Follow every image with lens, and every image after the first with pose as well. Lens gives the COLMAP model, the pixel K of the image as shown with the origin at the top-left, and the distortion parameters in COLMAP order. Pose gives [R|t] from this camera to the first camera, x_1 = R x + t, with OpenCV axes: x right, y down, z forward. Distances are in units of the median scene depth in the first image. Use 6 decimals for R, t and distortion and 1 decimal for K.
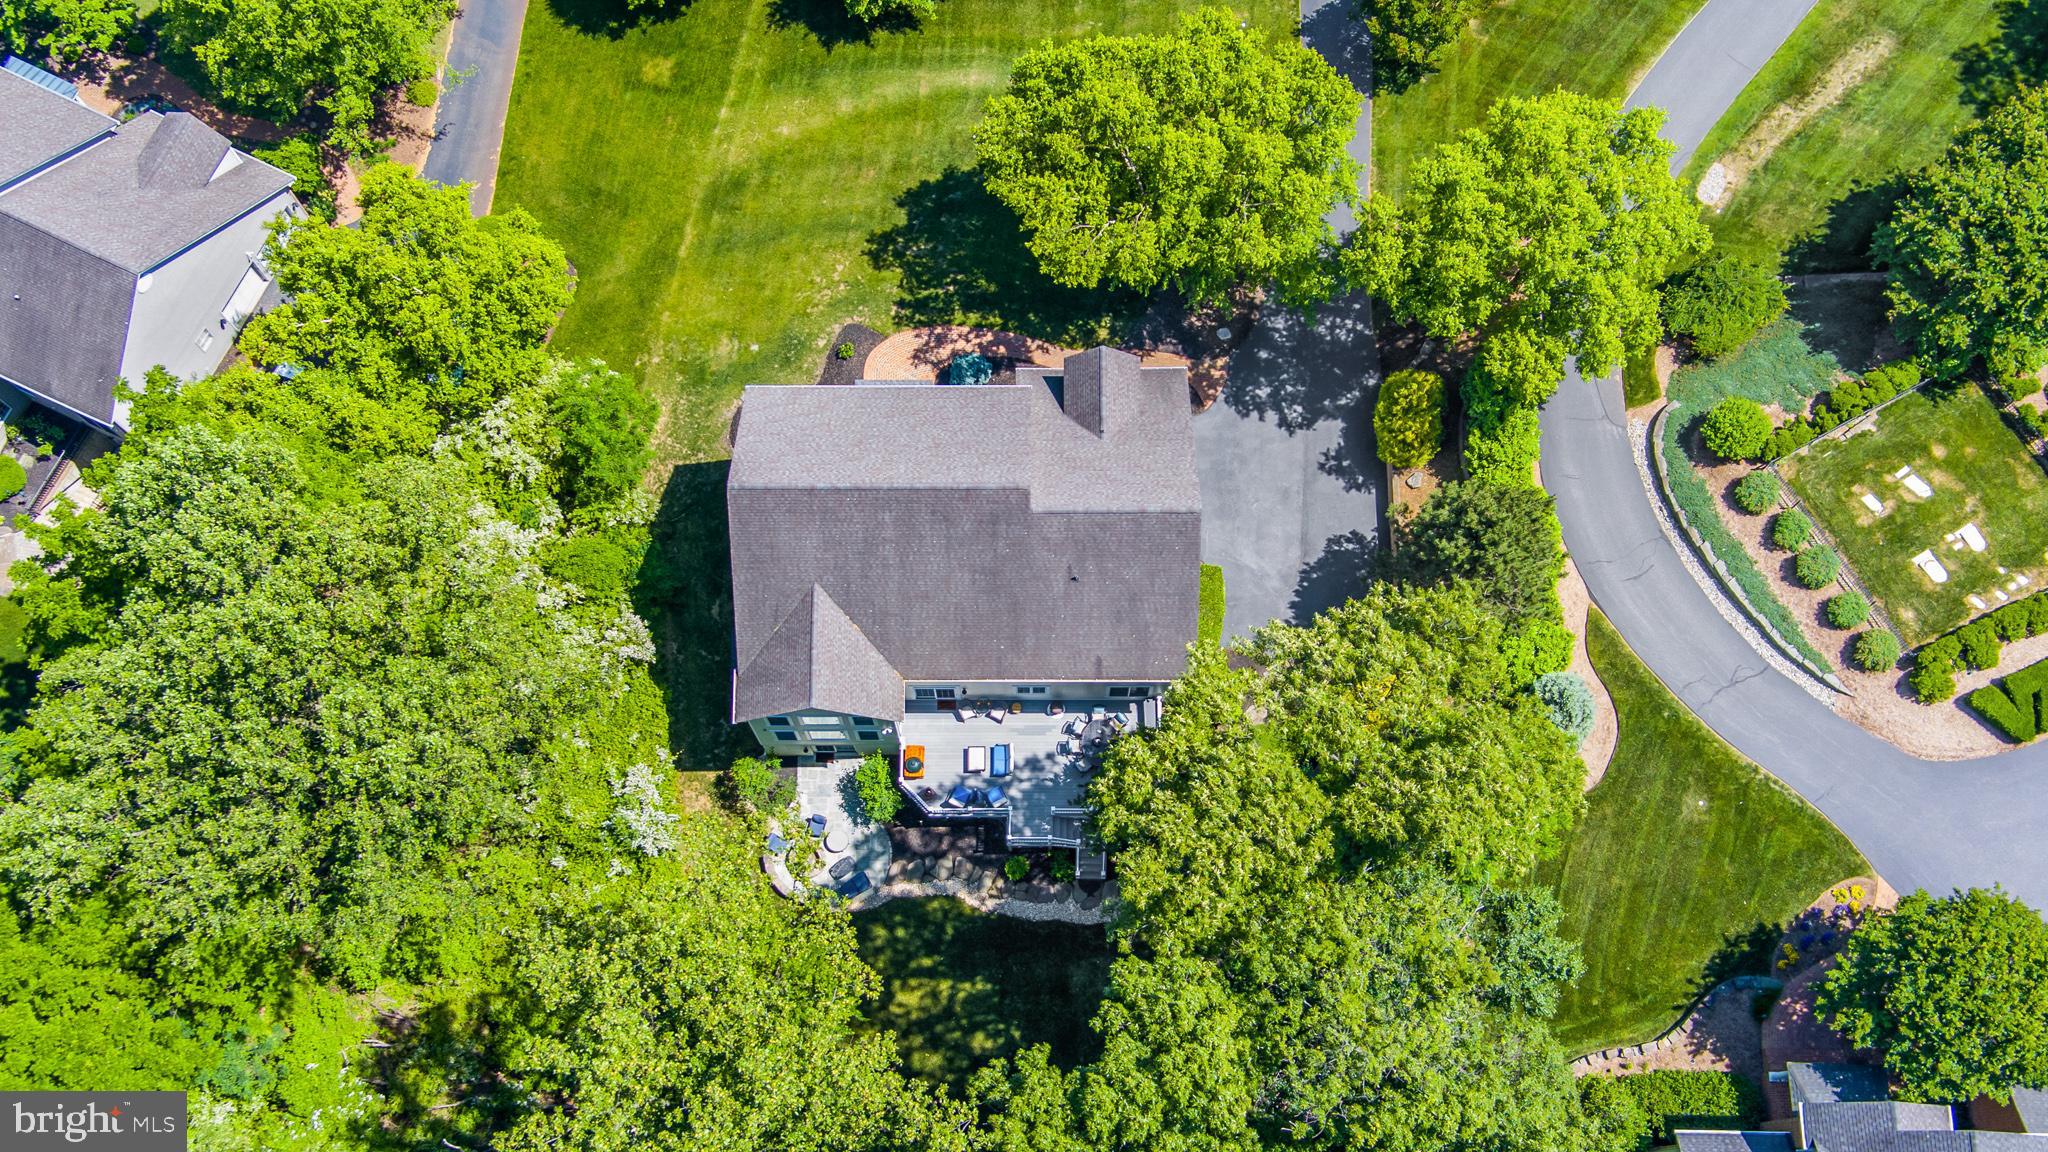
lens RADIAL K [[2288.6, 0, 1024.0], [0, 2288.6, 576.0], [0, 0, 1]] dist [0.178827, 0.026501]
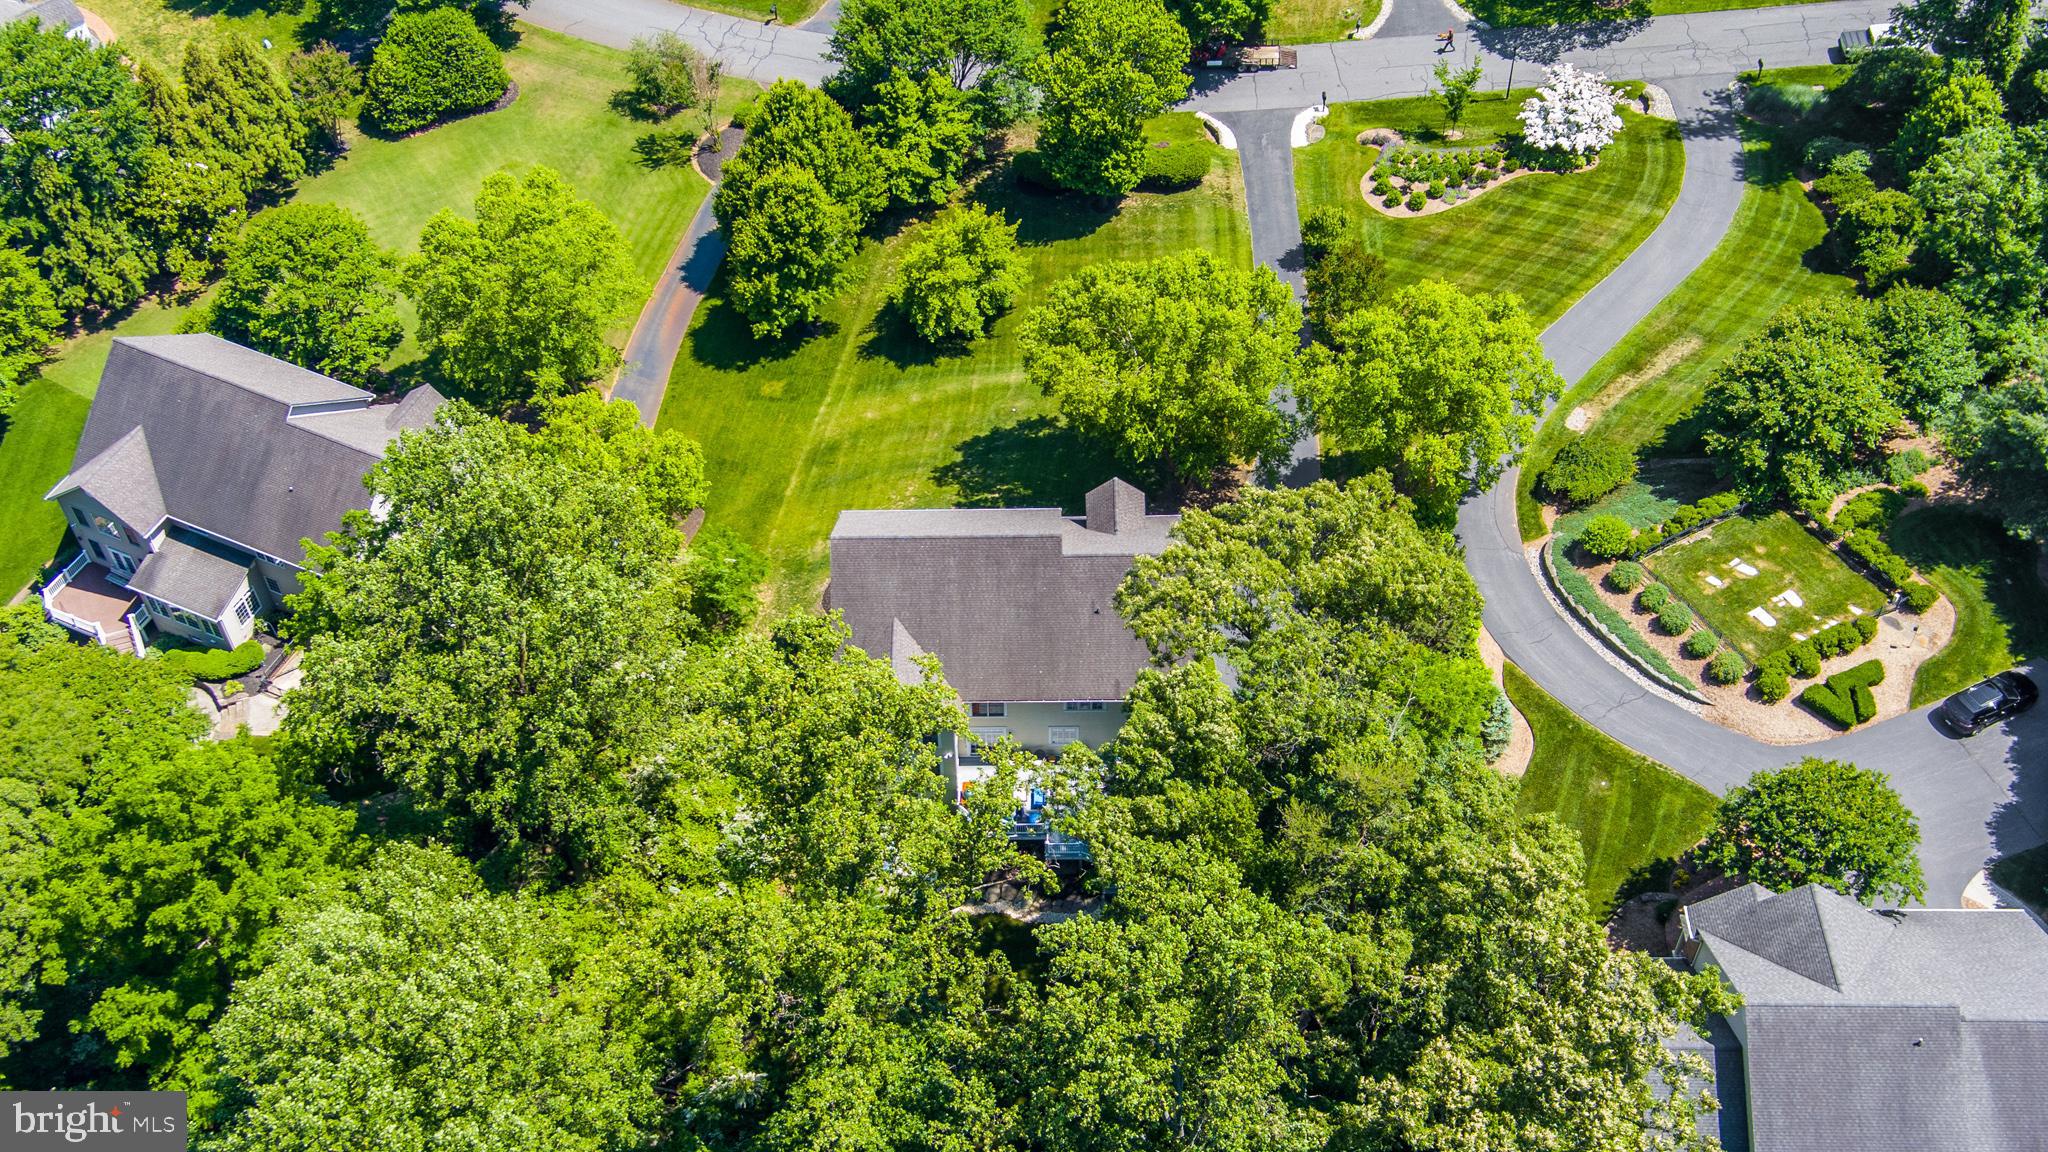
lens RADIAL K [[2288.6, 0, 1024.0], [0, 2288.6, 576.0], [0, 0, 1]] dist [0.178827, 0.026501]
pose [[0.999962, -0.007674, -0.004205, -0.012811], [0.005355, 0.916692, -0.399559, 0.473845], [0.006921, 0.399521, 0.916698, -0.177445]]
